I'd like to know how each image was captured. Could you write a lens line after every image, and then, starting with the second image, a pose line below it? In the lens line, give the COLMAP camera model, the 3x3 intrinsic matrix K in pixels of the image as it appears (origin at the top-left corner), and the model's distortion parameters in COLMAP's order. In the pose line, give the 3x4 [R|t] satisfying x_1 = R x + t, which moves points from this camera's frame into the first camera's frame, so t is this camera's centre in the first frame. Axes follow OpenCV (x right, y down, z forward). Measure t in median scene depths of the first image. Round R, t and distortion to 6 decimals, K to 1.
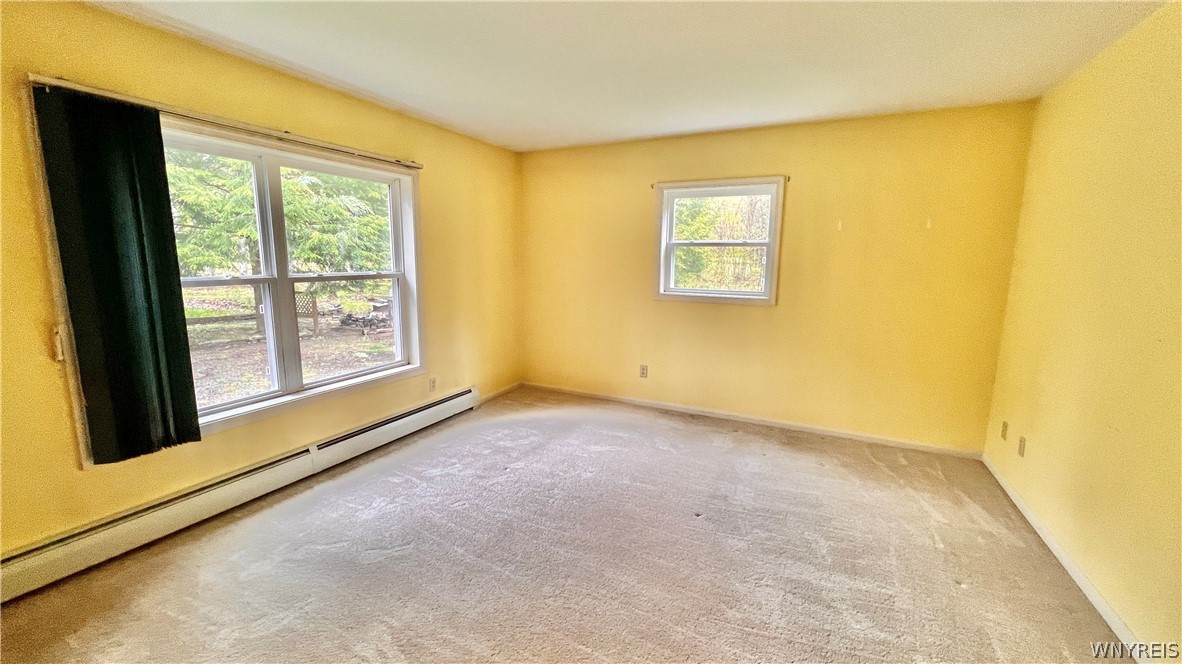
lens RADIAL K [[471.6, 0, 589.4], [0, 471.6, 328.6], [0, 0, 1]] dist [0.000857, -0.000382]
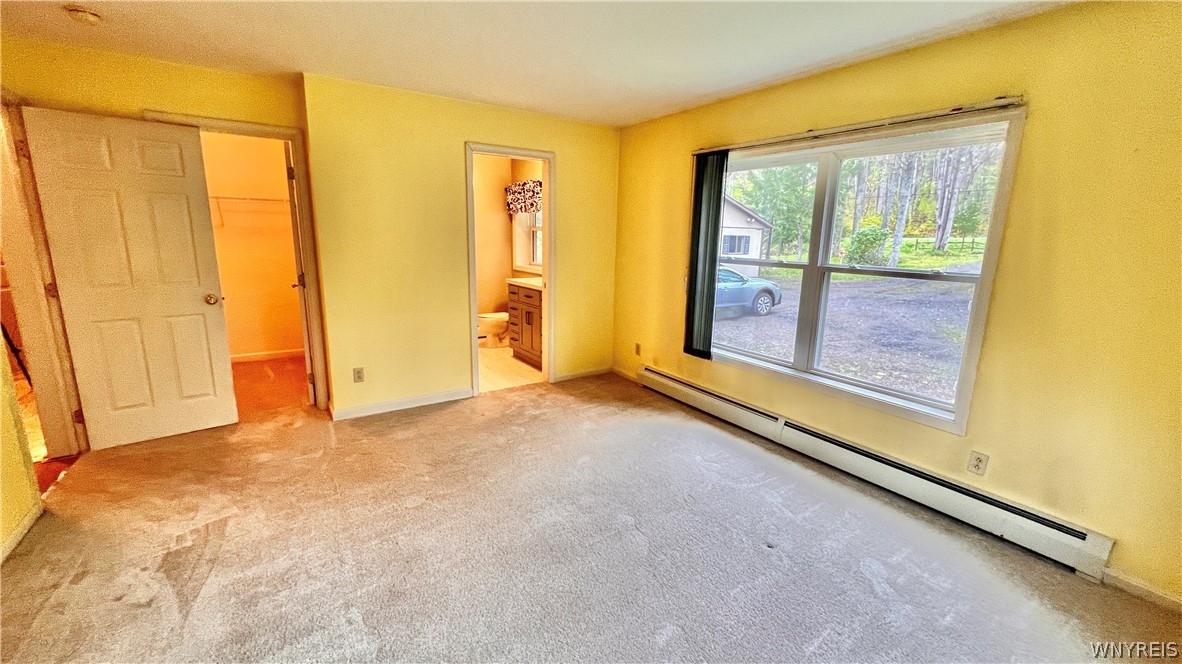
lens RADIAL K [[471.6, 0, 589.4], [0, 471.6, 328.6], [0, 0, 1]] dist [0.000857, -0.000382]
pose [[-0.493789, 0.148836, -0.856750, 0.540635], [-0.163480, 0.951787, 0.259568, -0.161228], [0.854077, 0.268233, -0.445650, 1.042127]]
